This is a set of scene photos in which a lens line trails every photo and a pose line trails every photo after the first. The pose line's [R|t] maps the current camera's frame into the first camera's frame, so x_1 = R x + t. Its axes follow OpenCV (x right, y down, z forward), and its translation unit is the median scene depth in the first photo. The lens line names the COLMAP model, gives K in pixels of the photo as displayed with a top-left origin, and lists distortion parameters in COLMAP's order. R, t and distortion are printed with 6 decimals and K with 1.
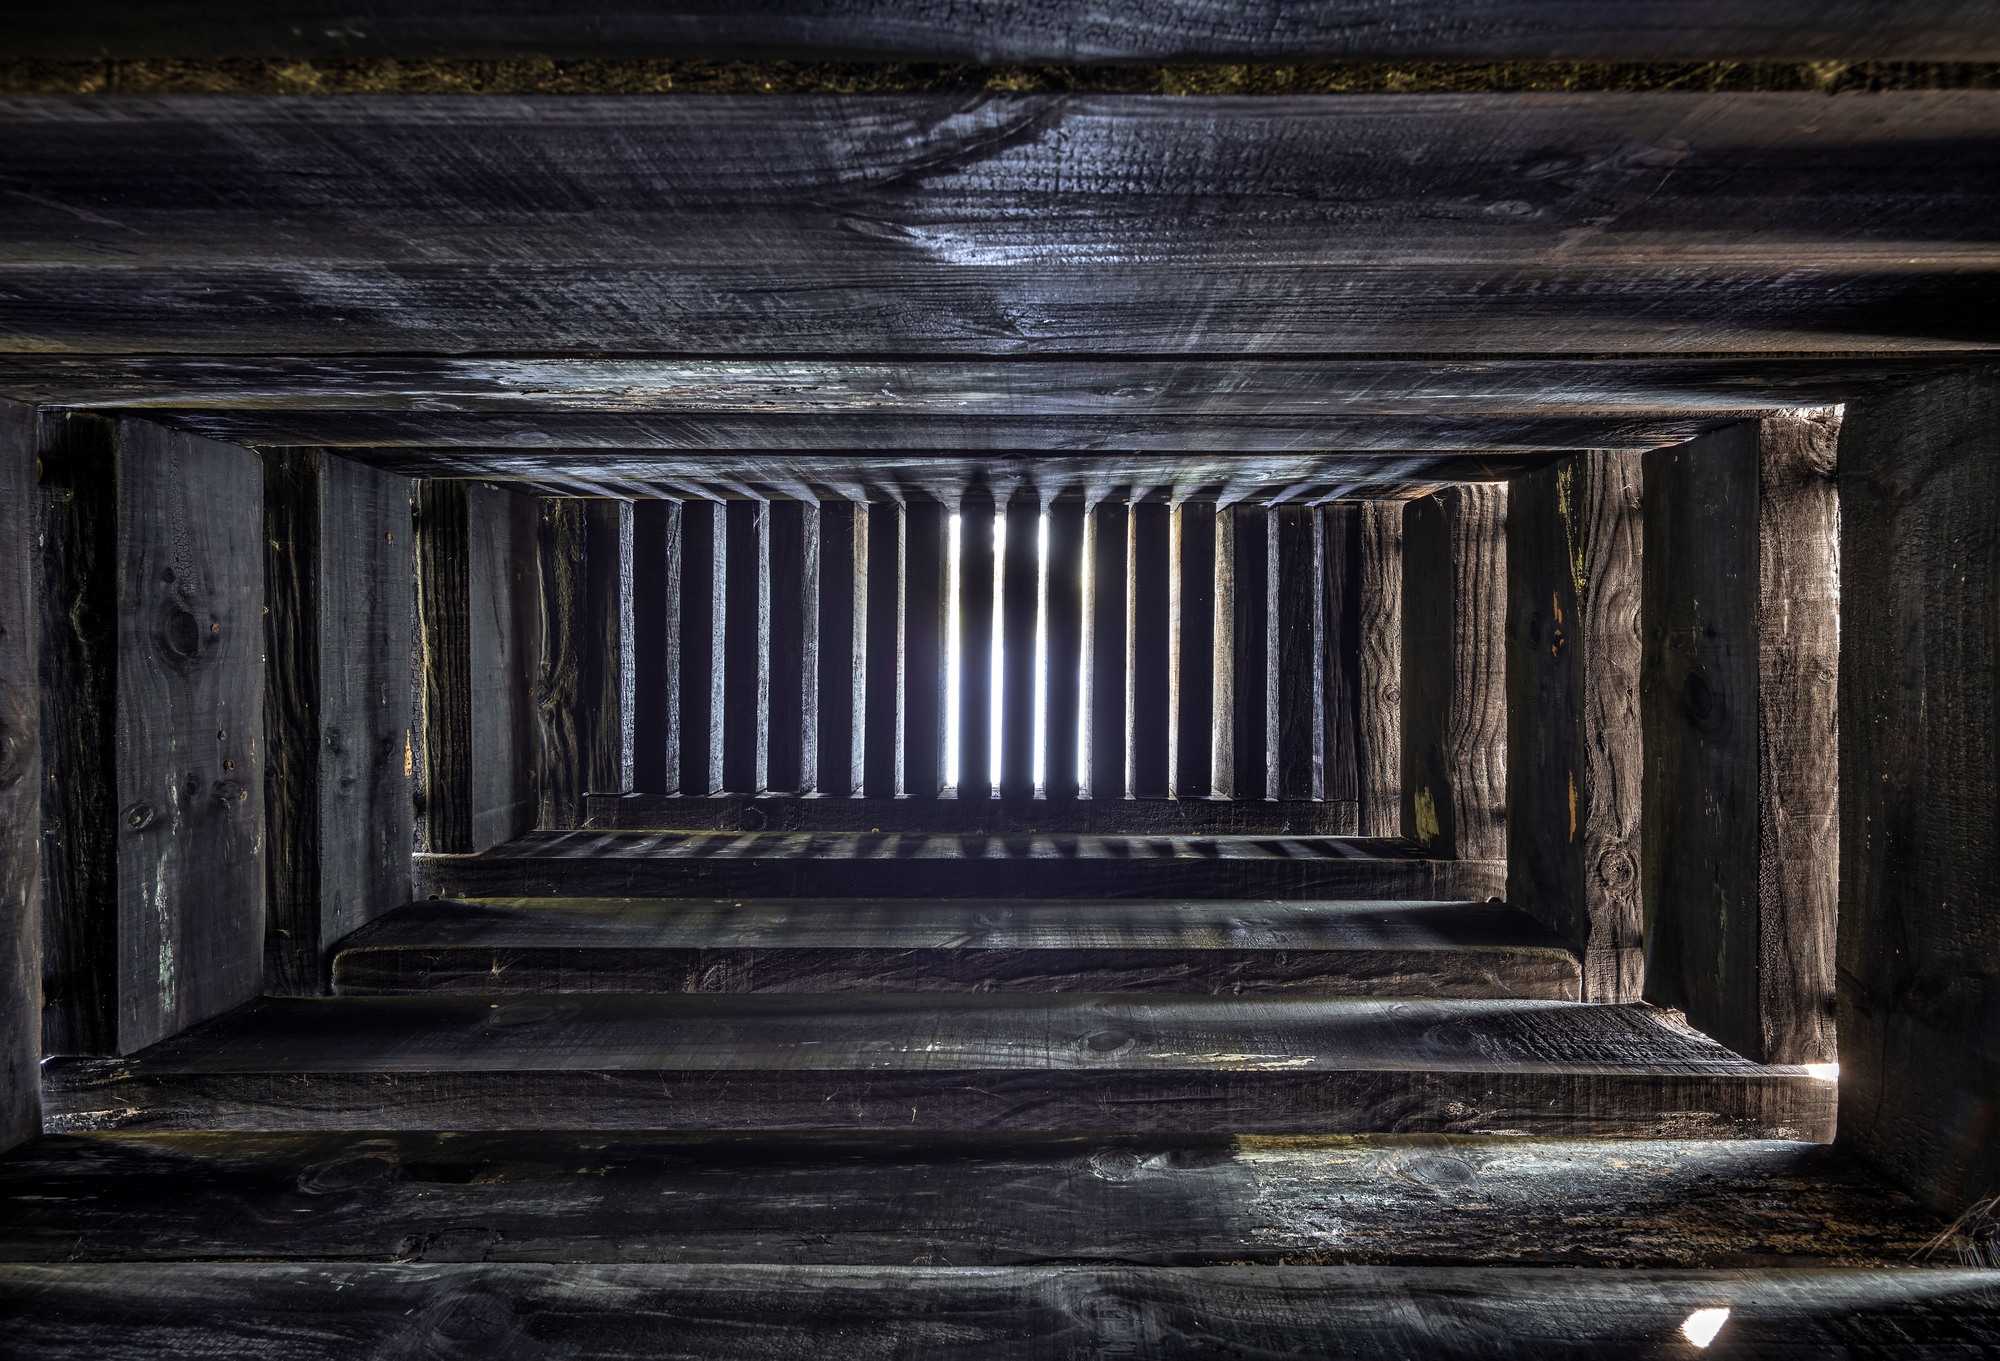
lens RADIAL K [[961.5, 0, 1016.4], [0, 961.5, 644.0], [0, 0, 1]] dist [-0.006980, -0.003057]
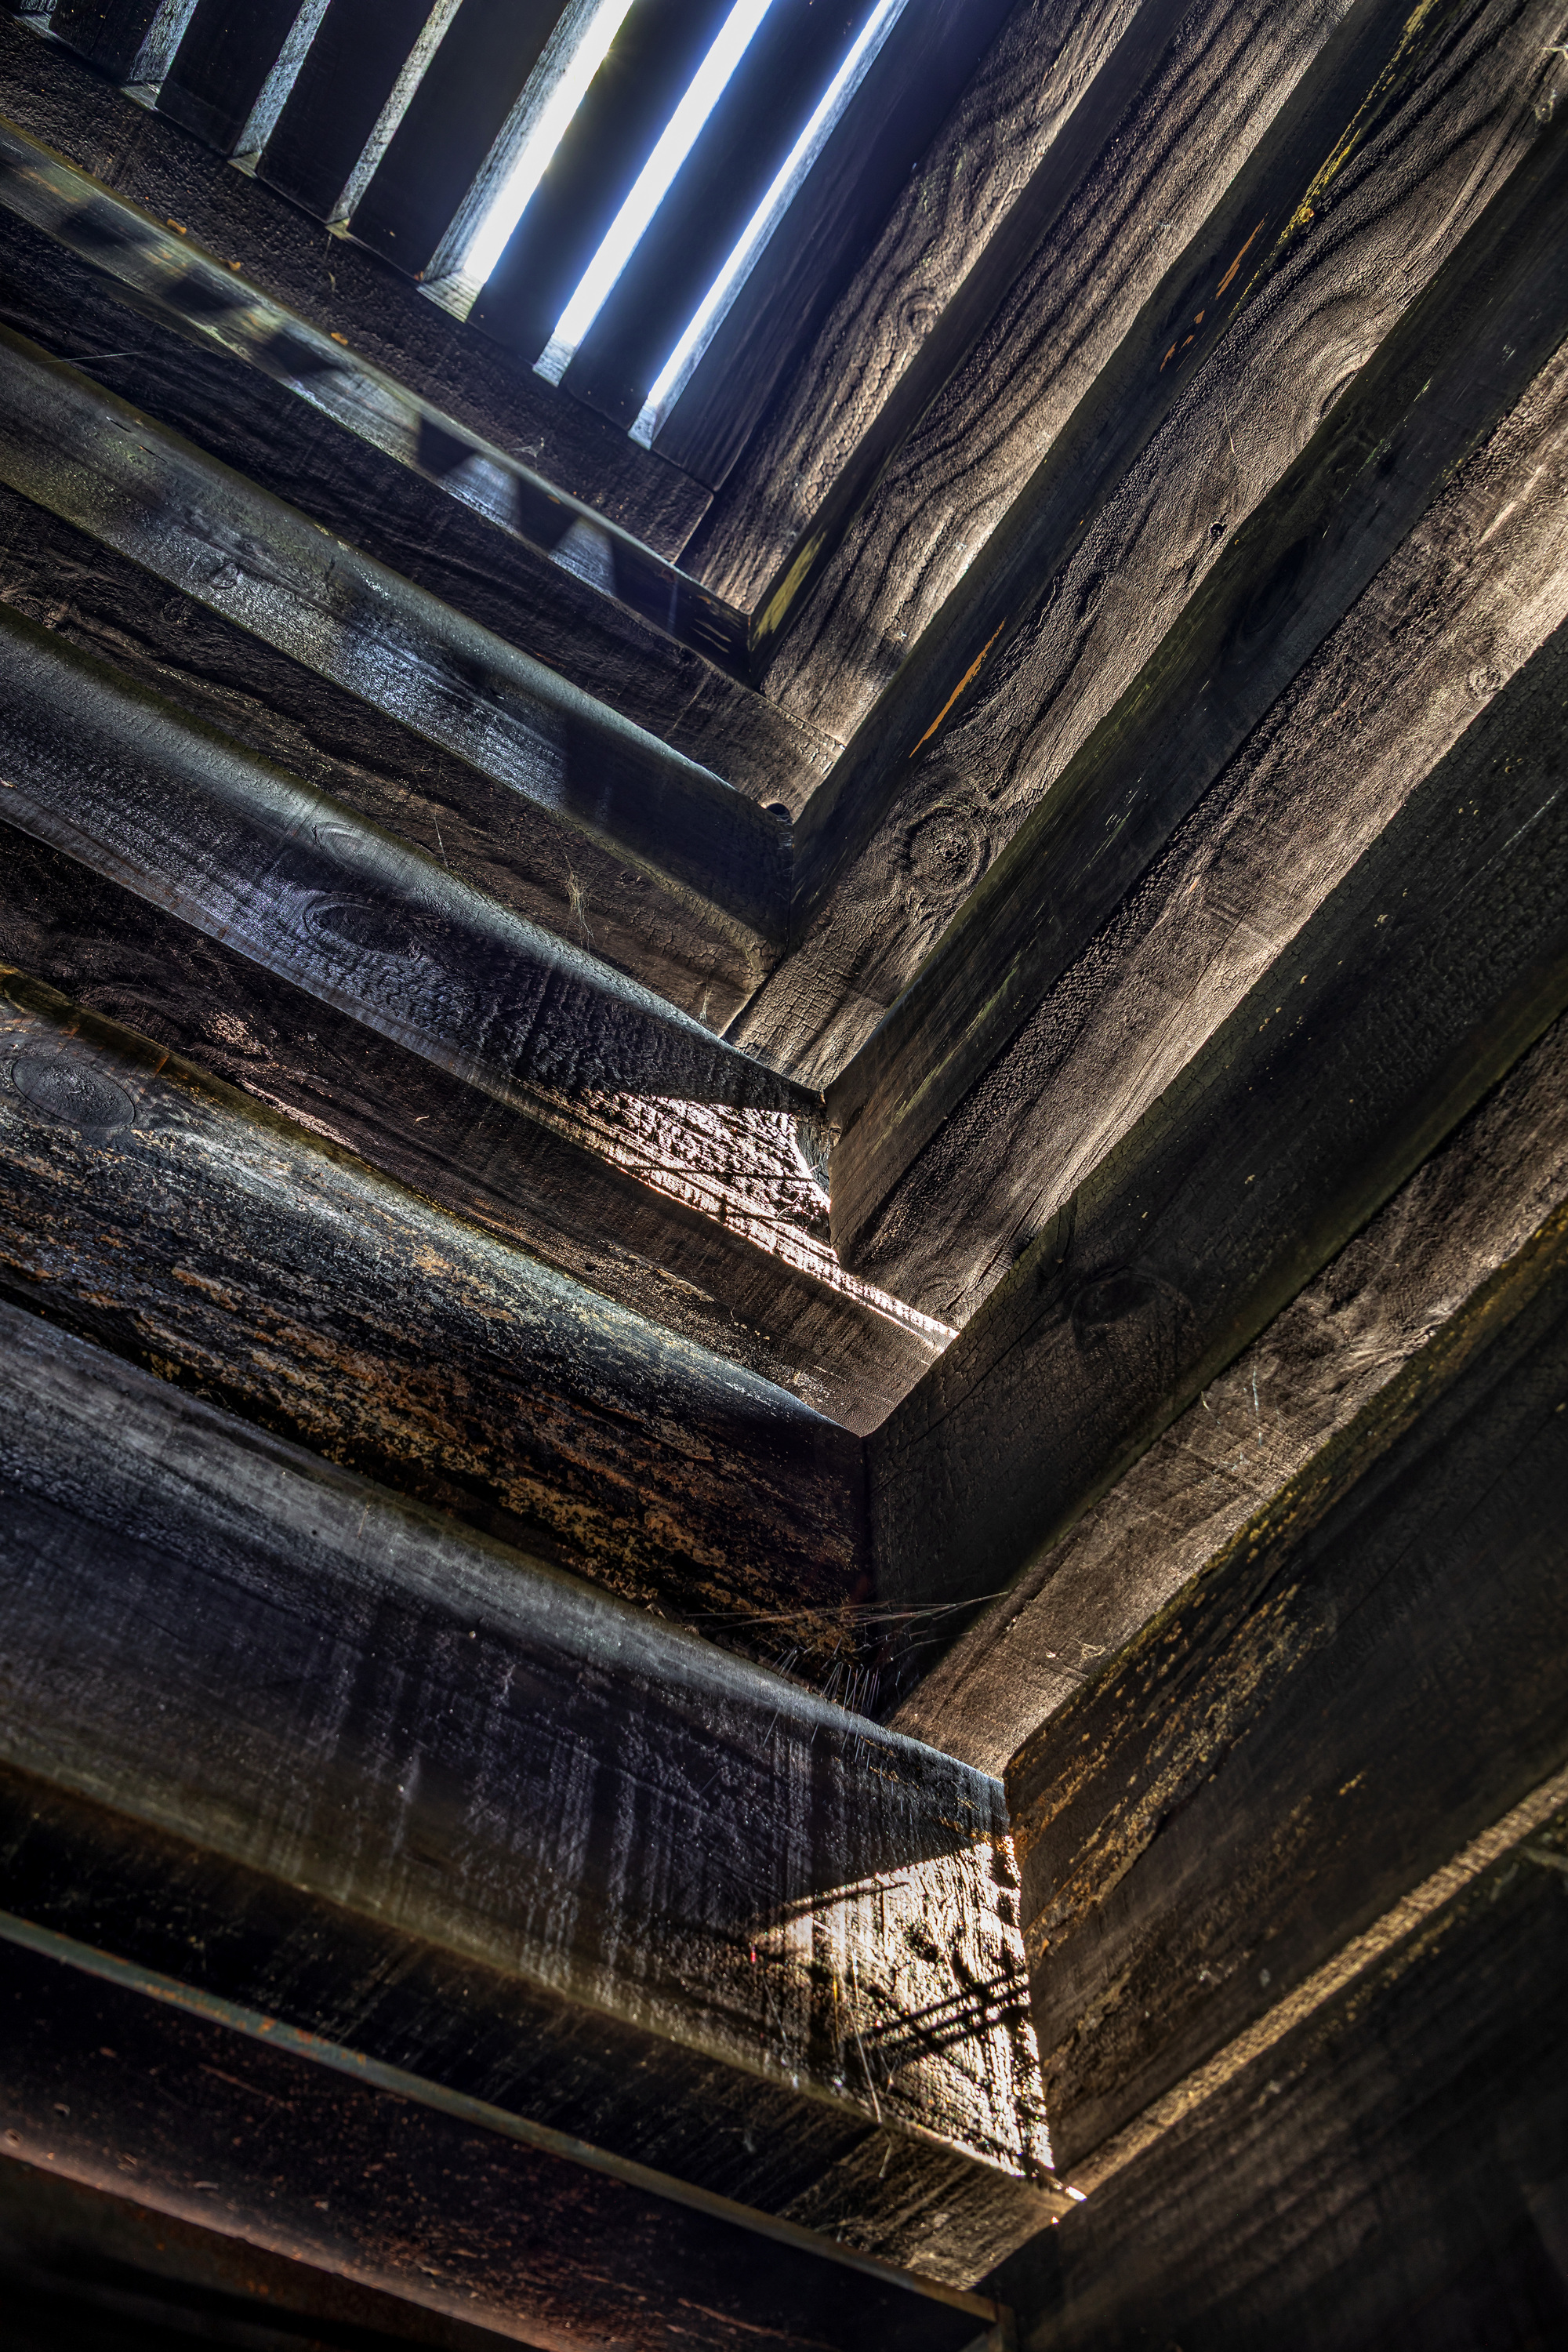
lens RADIAL K [[1922.1, 0, 787.0], [0, 1922.1, 1169.1], [0, 0, 1]] dist [-0.011662, -0.008427]
pose [[0.839749, 0.466568, 0.277735, 0.381734], [-0.542976, 0.721594, 0.429510, -0.005728], [-0.000017, -0.511484, 0.859293, 0.145090]]
